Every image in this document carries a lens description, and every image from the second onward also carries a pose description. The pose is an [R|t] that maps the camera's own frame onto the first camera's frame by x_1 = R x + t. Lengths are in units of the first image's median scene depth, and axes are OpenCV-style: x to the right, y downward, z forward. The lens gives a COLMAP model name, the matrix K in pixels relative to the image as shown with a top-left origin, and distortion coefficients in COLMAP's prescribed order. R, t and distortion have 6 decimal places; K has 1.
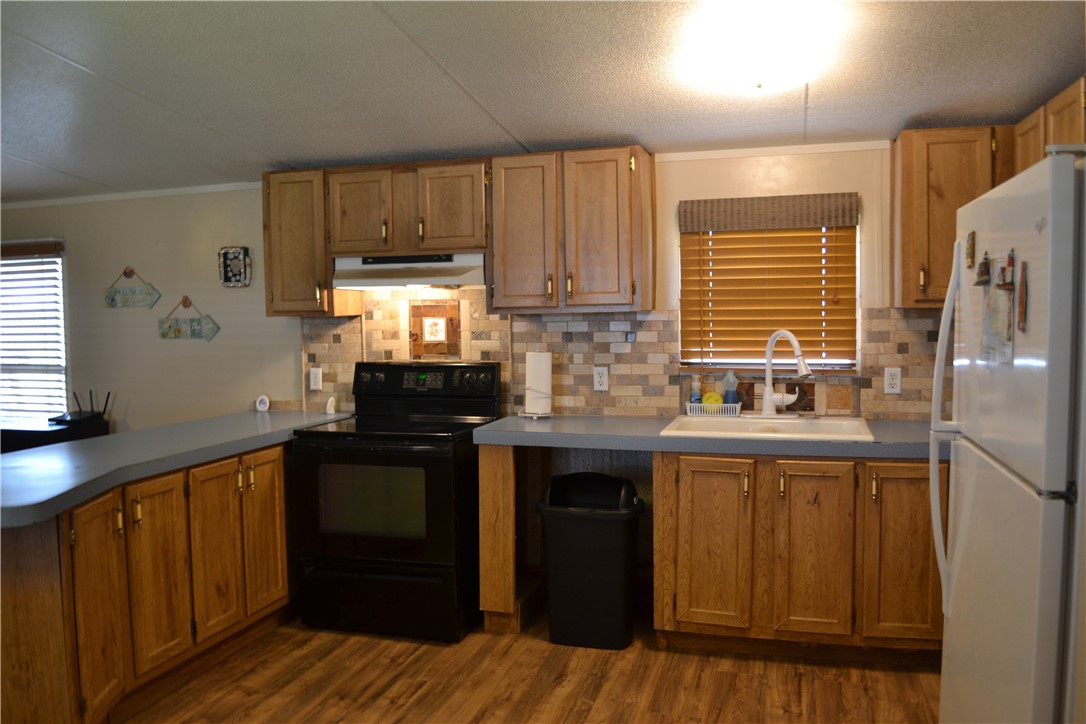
lens RADIAL K [[885.4, 0, 537.4], [0, 885.4, 364.0], [0, 0, 1]] dist [-0.082910, 0.011698]
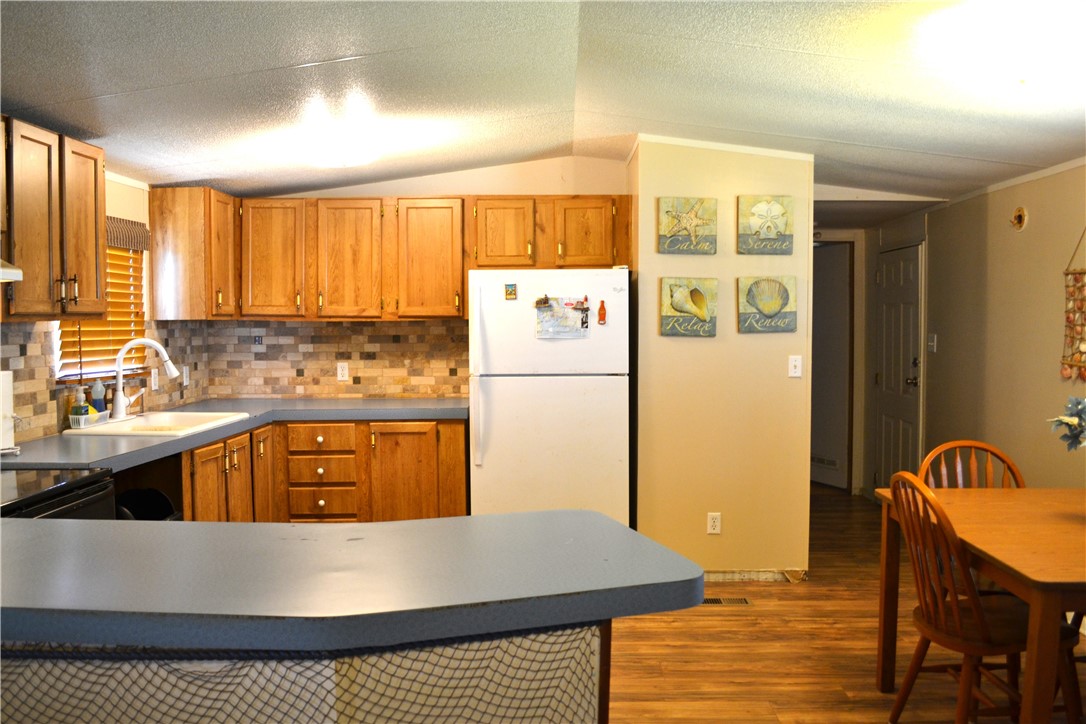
lens RADIAL K [[885.4, 0, 537.4], [0, 885.4, 364.0], [0, 0, 1]] dist [-0.082910, 0.011698]
pose [[-0.241771, -0.030488, 0.969854, -0.881727], [0.072113, 0.996178, 0.049292, -0.023335], [-0.967650, 0.081857, -0.238648, 0.742144]]
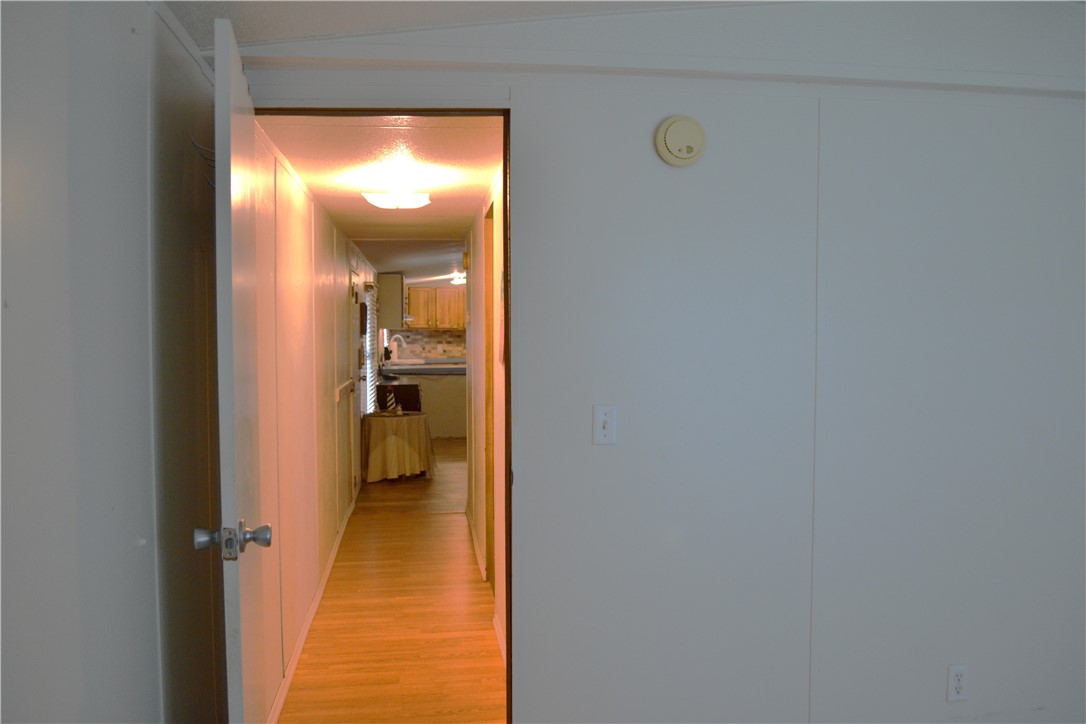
lens RADIAL K [[885.4, 0, 537.4], [0, 885.4, 364.0], [0, 0, 1]] dist [-0.082910, 0.011698]
pose [[-0.394636, -0.016744, 0.918685, -3.159613], [0.071363, 0.996255, 0.048813, -0.053985], [-0.916062, 0.084824, -0.391963, 1.824892]]
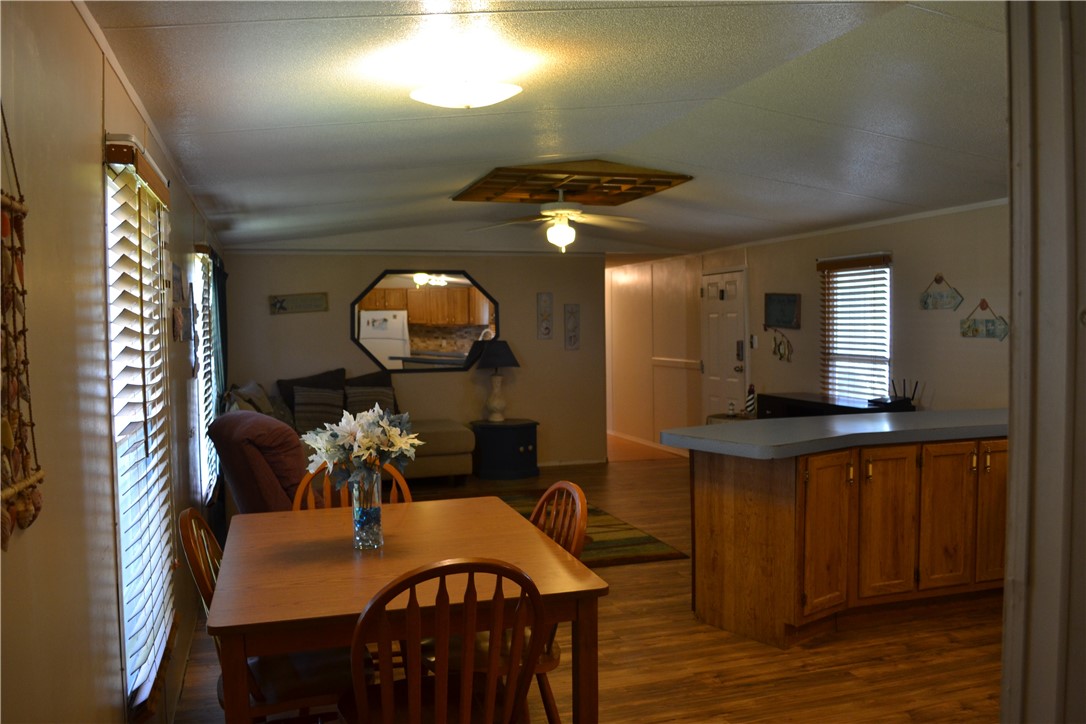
lens RADIAL K [[885.4, 0, 537.4], [0, 885.4, 364.0], [0, 0, 1]] dist [-0.082910, 0.011698]
pose [[0.545460, 0.047025, -0.836816, 0.281793], [-0.046731, 0.998578, 0.025655, 0.003308], [0.836833, 0.025111, 0.546882, -0.098910]]
